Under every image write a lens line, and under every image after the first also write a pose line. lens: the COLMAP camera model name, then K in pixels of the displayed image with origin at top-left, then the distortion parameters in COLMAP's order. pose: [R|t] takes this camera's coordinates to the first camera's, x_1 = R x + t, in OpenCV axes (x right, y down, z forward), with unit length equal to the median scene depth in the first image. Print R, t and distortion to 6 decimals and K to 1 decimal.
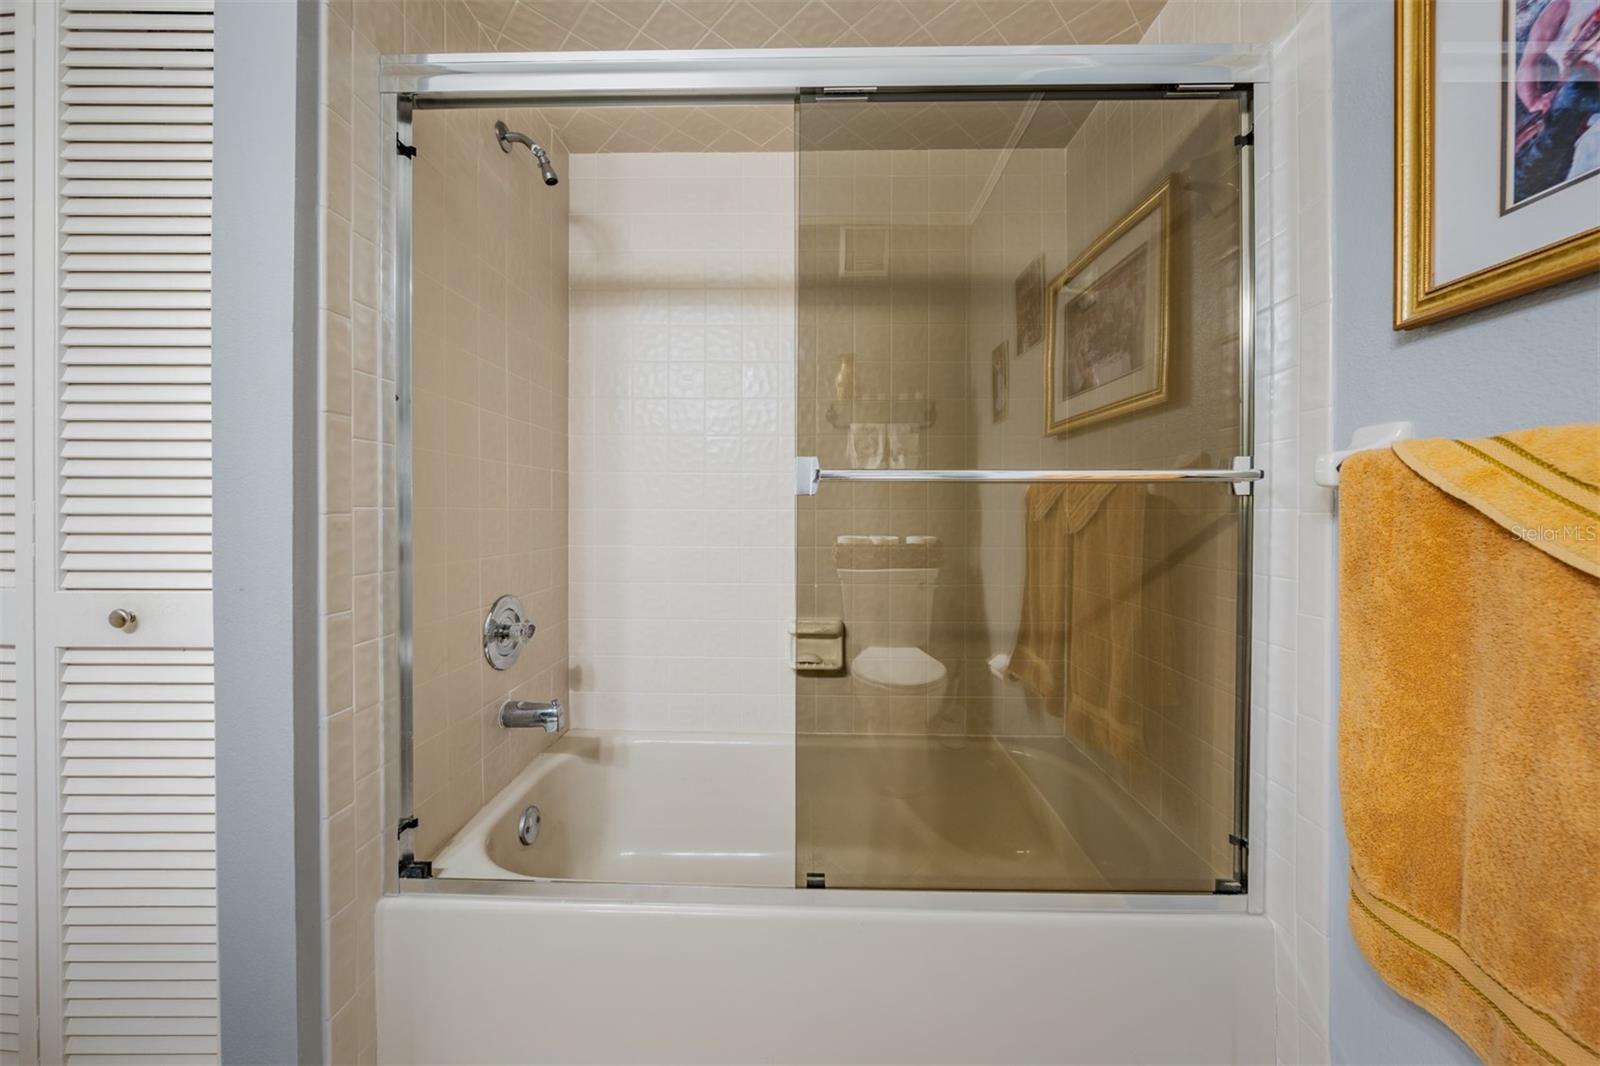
lens RADIAL K [[545.9, 0, 800.3], [0, 545.9, 510.3], [0, 0, 1]] dist [0.000062, -0.000015]
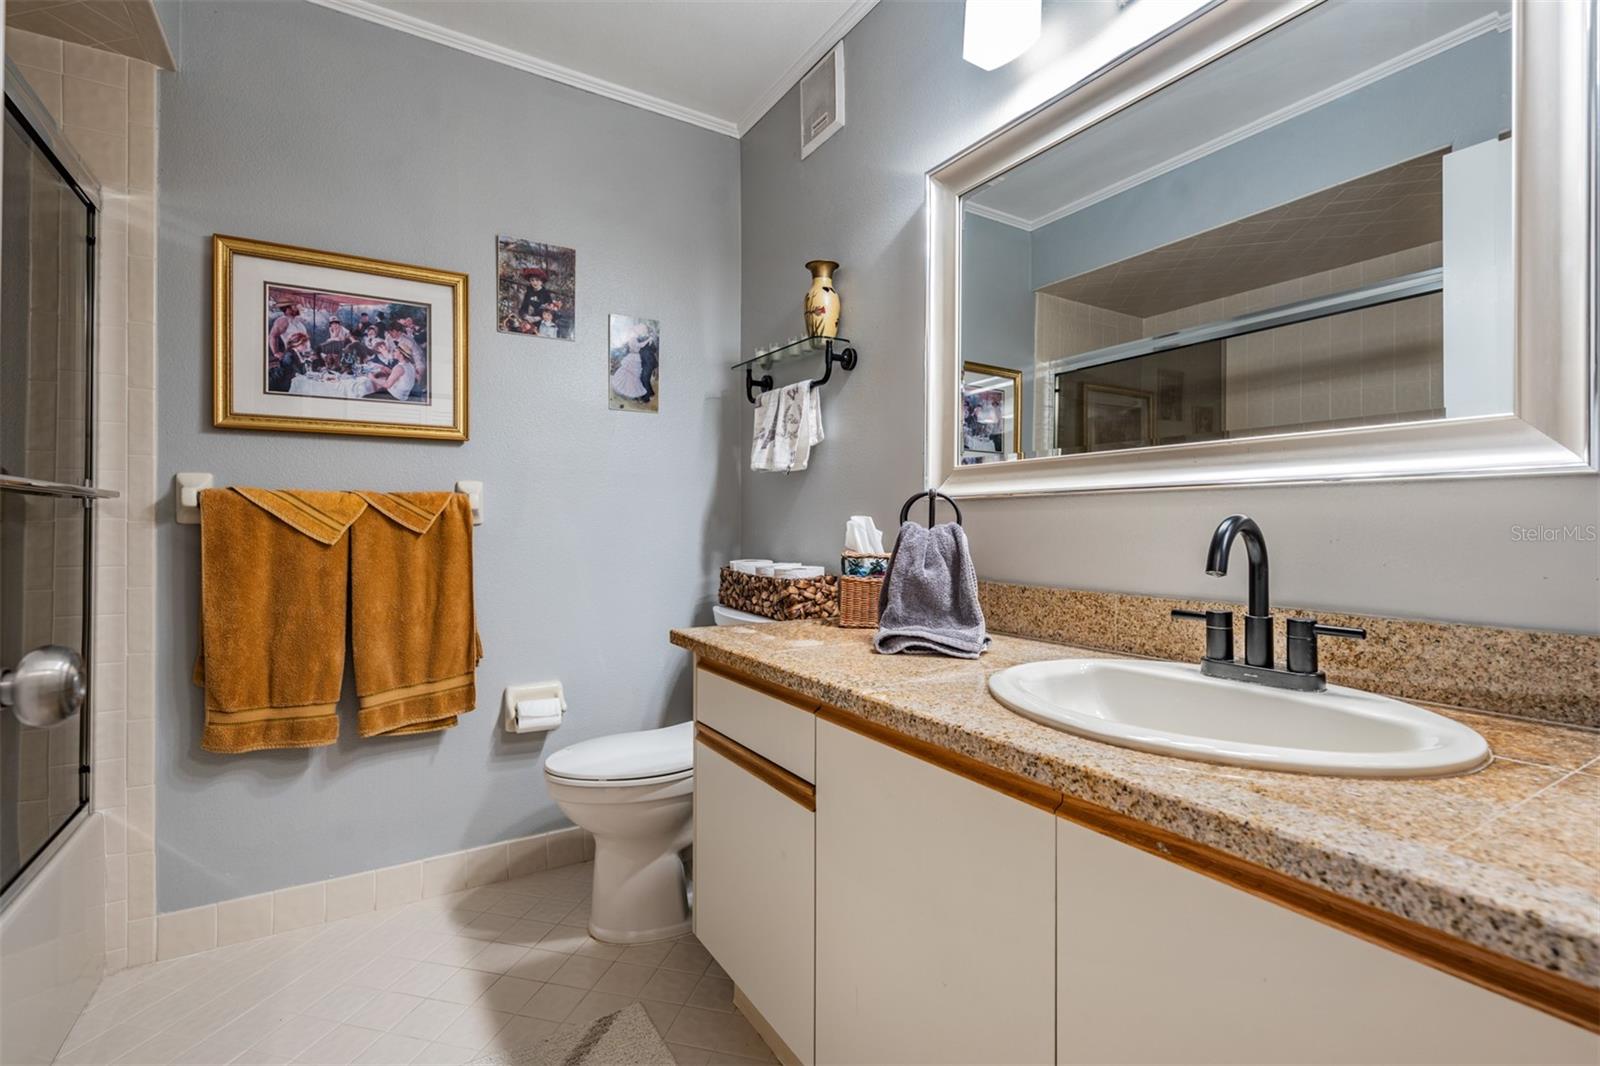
lens RADIAL K [[716.6, 0, 792.4], [0, 716.6, 528.6], [0, 0, 1]] dist [-0.001849, -0.000346]
pose [[-0.540936, -0.005762, 0.841044, -2.248991], [-0.000247, 0.999978, 0.006693, 0.013250], [-0.841064, 0.003413, -0.540925, 0.681761]]
